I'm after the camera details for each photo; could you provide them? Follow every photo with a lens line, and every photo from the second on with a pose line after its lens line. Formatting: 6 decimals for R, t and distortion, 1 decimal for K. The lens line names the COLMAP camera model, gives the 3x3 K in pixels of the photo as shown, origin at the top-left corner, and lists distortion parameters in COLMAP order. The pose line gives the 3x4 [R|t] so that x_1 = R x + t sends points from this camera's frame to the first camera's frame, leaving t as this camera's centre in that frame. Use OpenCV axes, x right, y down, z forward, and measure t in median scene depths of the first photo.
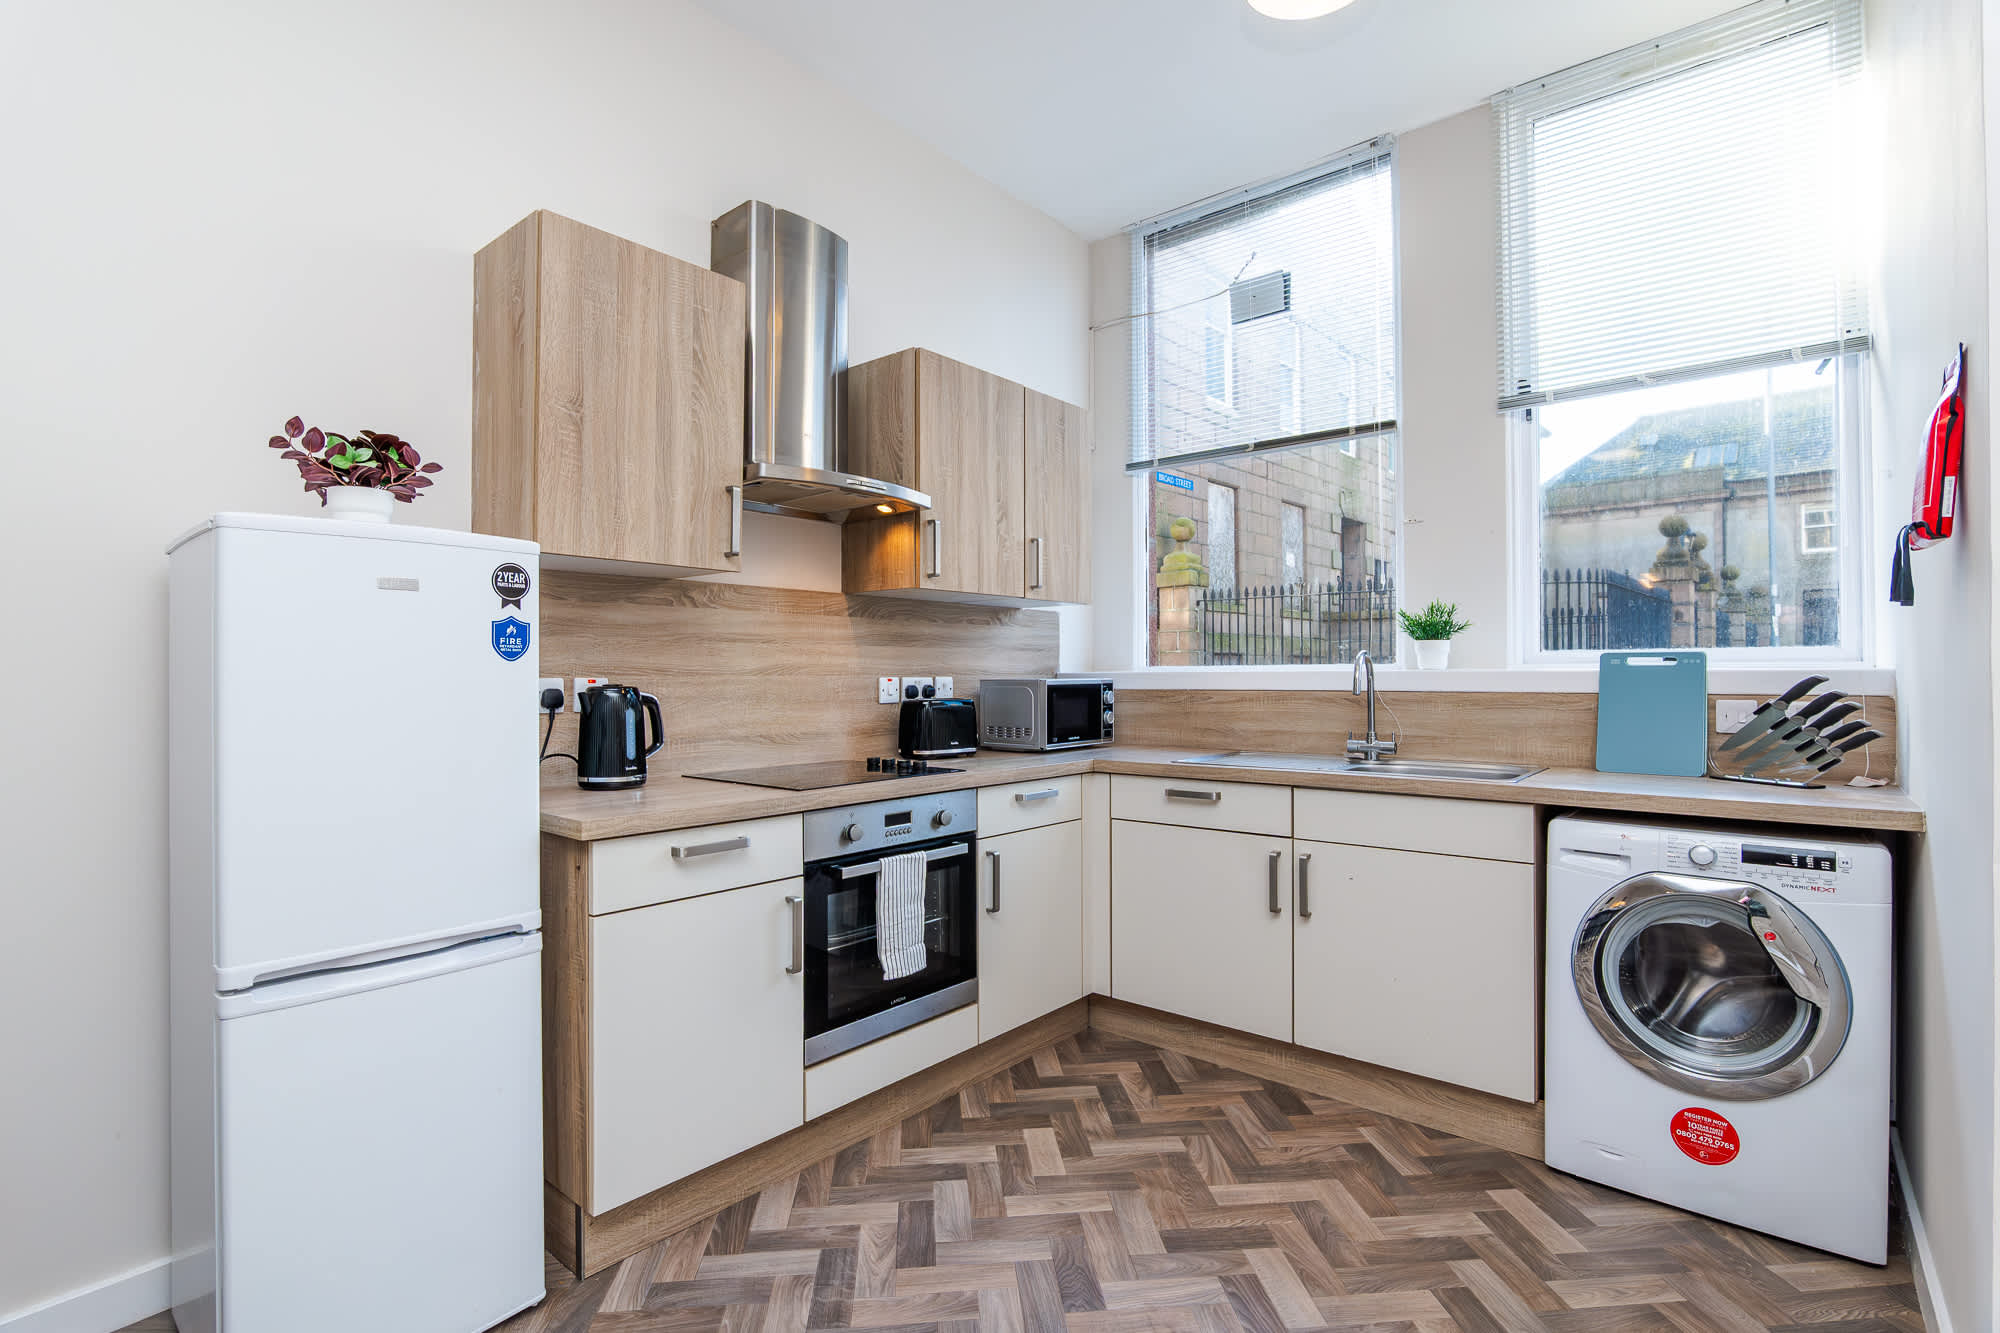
lens RADIAL K [[948.2, 0, 1000.0], [0, 948.2, 666.5], [0, 0, 1]] dist [-0.009635, 0.000297]
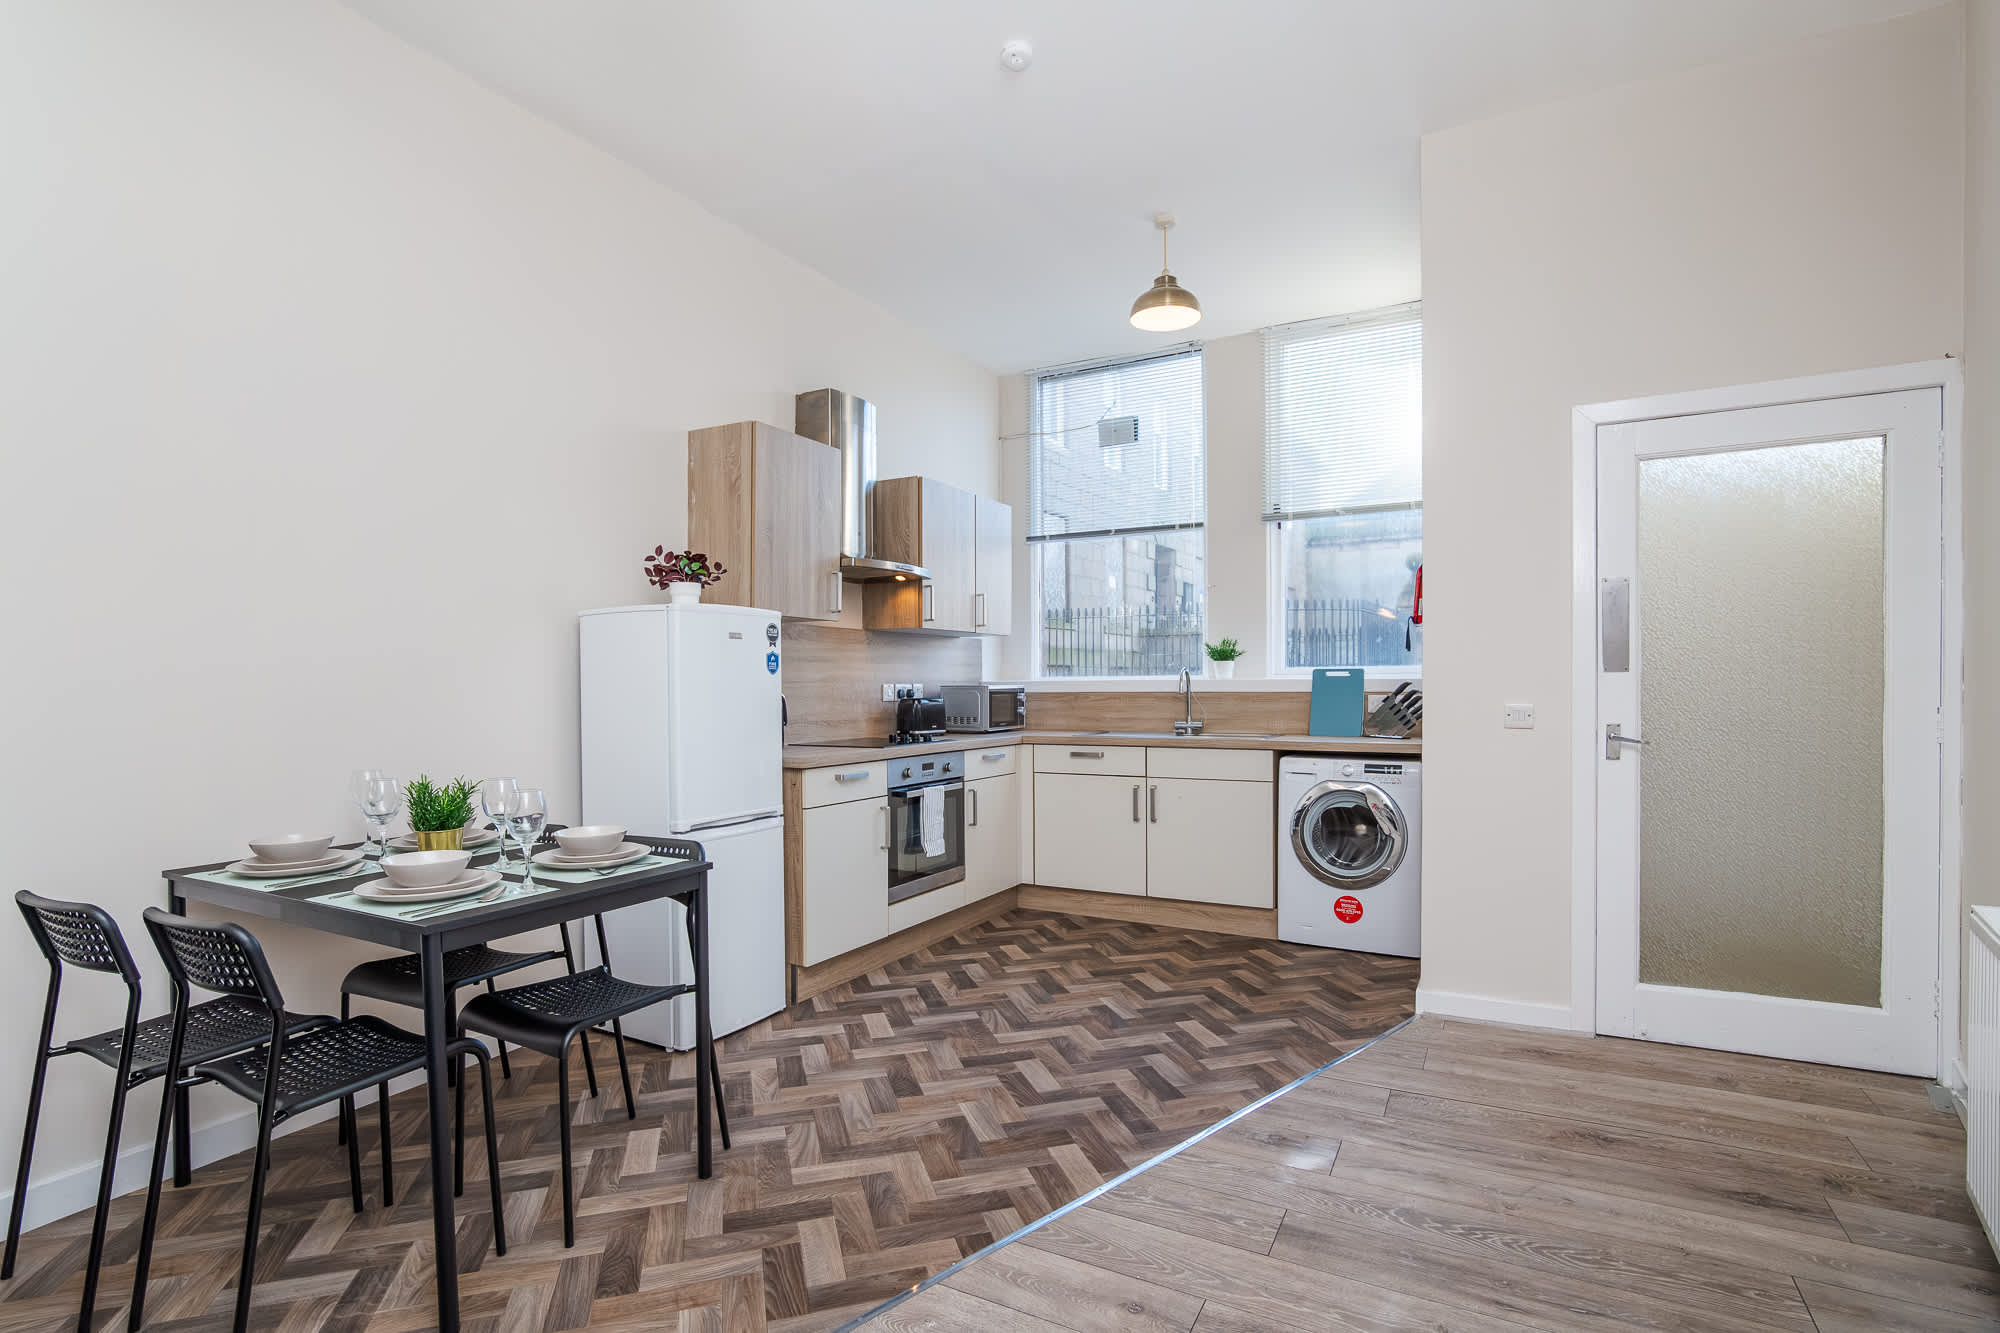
lens RADIAL K [[972.5, 0, 997.6], [0, 972.5, 687.4], [0, 0, 1]] dist [-0.003844, -0.000999]
pose [[0.981762, -0.002303, 0.190099, -0.289724], [0.000245, 0.999941, 0.010847, -0.000229], [-0.190113, -0.010602, 0.981705, -0.675363]]
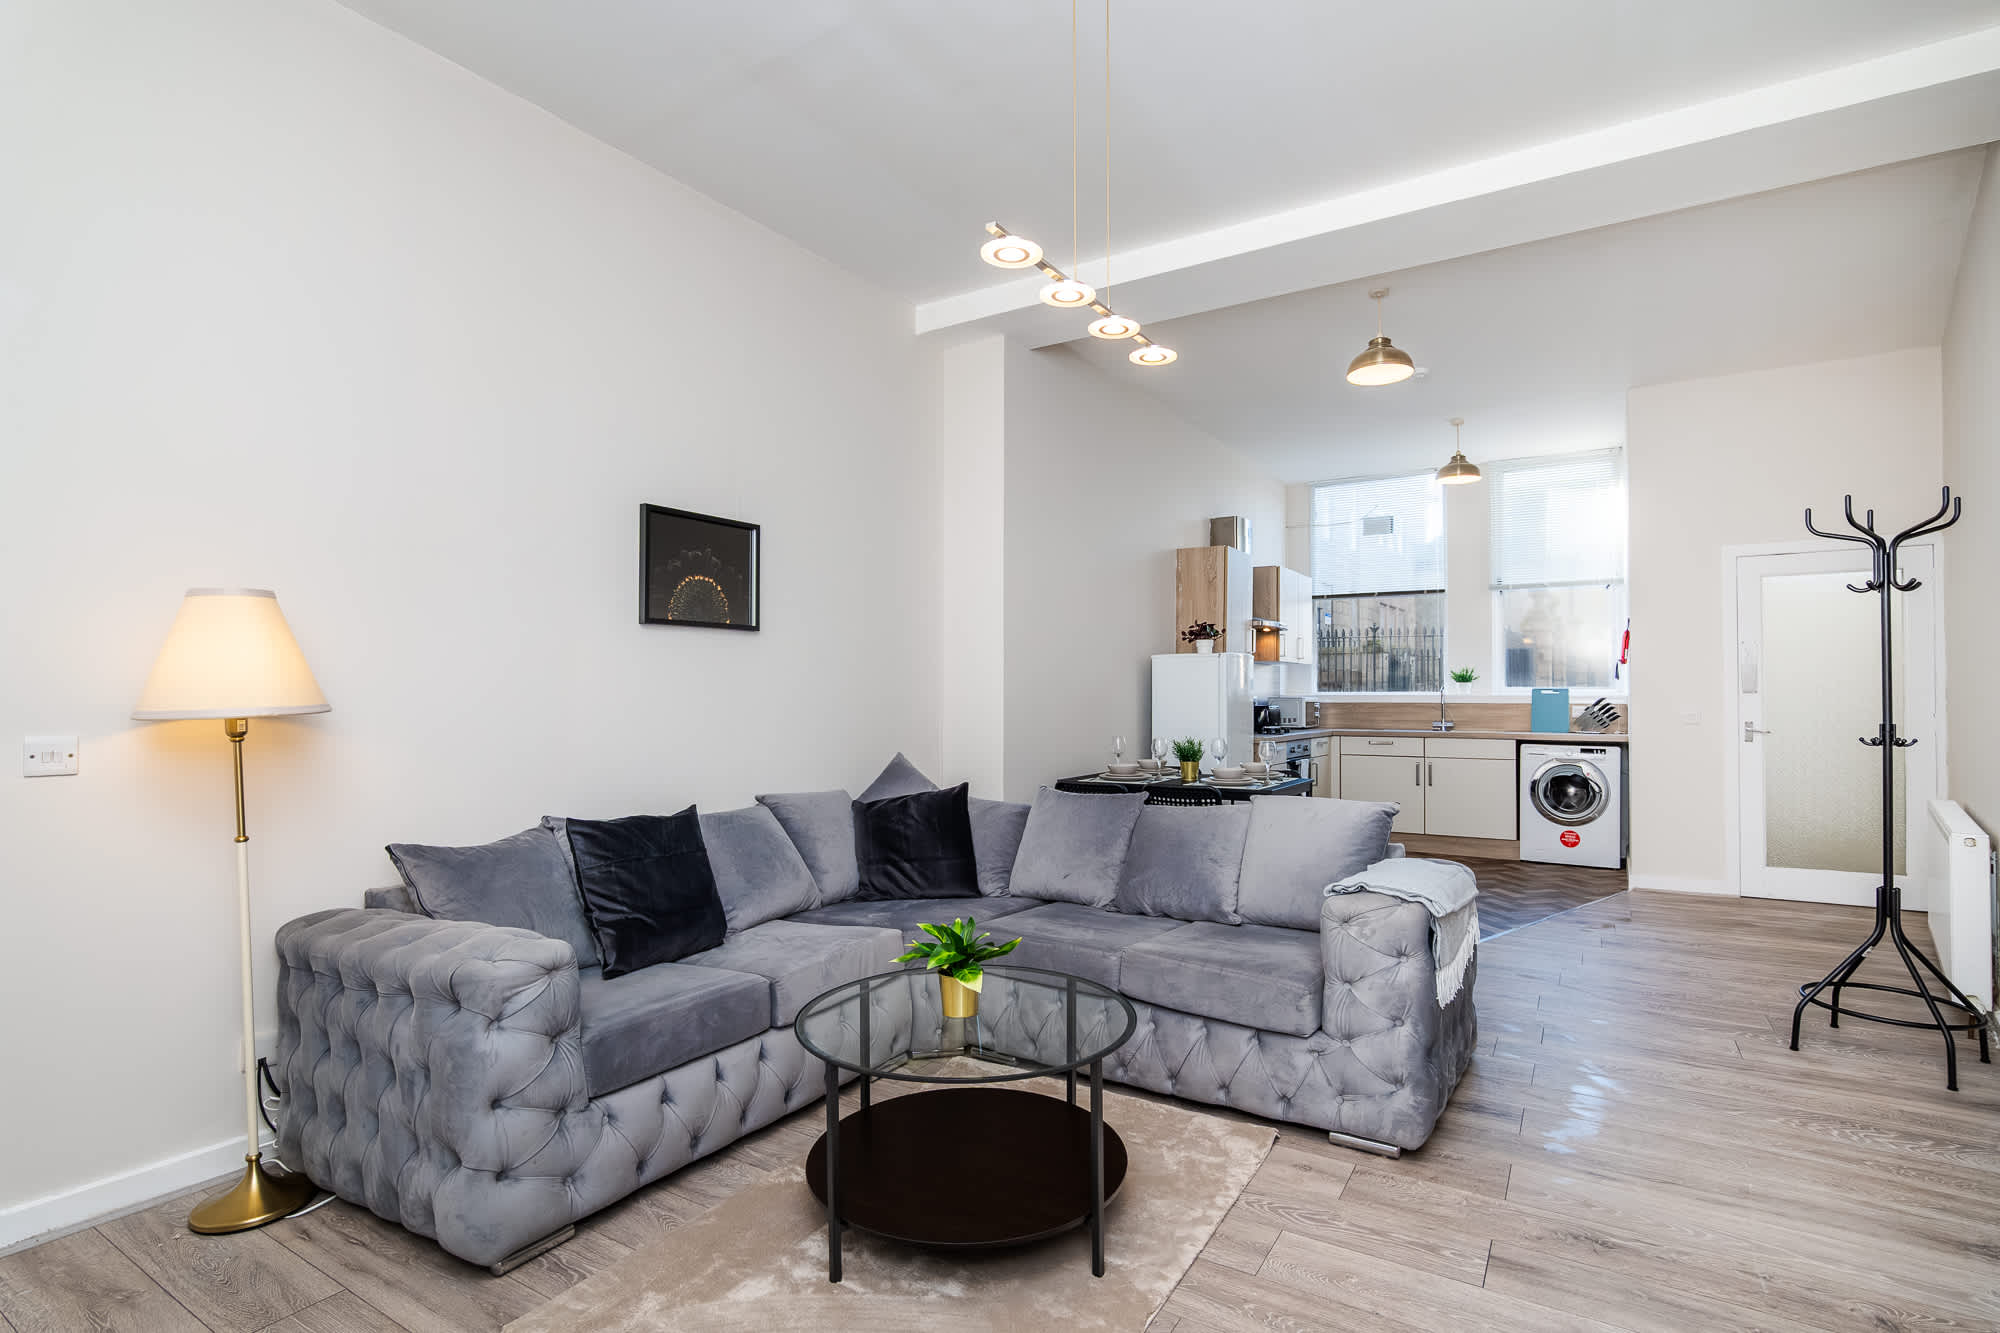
lens RADIAL K [[951.8, 0, 1000.0], [0, 951.8, 666.5], [0, 0, 1]] dist [-0.001282, -0.000493]
pose [[0.993288, 0.011623, 0.115083, -1.196521], [-0.009275, 0.999738, -0.020924, -0.007277], [-0.115296, 0.019716, 0.993136, -1.538937]]
